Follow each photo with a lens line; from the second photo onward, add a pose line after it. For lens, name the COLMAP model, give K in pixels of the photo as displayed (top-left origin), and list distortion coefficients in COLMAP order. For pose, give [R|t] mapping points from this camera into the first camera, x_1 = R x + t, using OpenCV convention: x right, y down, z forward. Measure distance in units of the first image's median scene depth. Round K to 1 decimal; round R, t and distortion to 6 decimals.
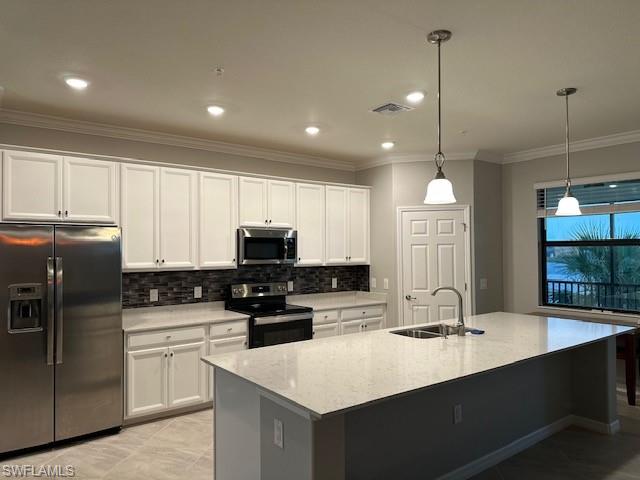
lens RADIAL K [[444.5, 0, 316.0], [0, 444.5, 239.7], [0, 0, 1]] dist [0.056462, -0.063359]
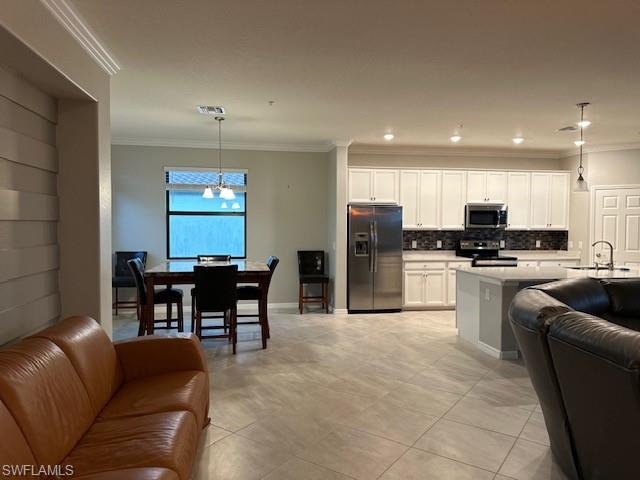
lens RADIAL K [[444.5, 0, 316.0], [0, 444.5, 239.7], [0, 0, 1]] dist [0.056462, -0.063359]
pose [[0.887110, 0.028309, -0.460689, 0.082388], [0.000543, 0.998053, 0.062376, -0.000759], [0.461557, -0.055584, 0.885367, -0.619454]]
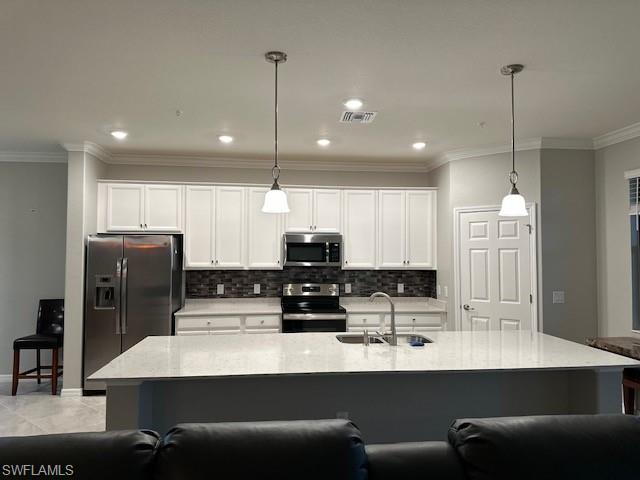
lens RADIAL K [[444.5, 0, 316.0], [0, 444.5, 239.7], [0, 0, 1]] dist [0.056462, -0.063359]
pose [[0.865067, -0.005183, -0.501629, 0.434817], [0.003247, 0.999984, -0.004734, -0.005460], [0.501645, 0.002467, 0.865070, 0.058059]]
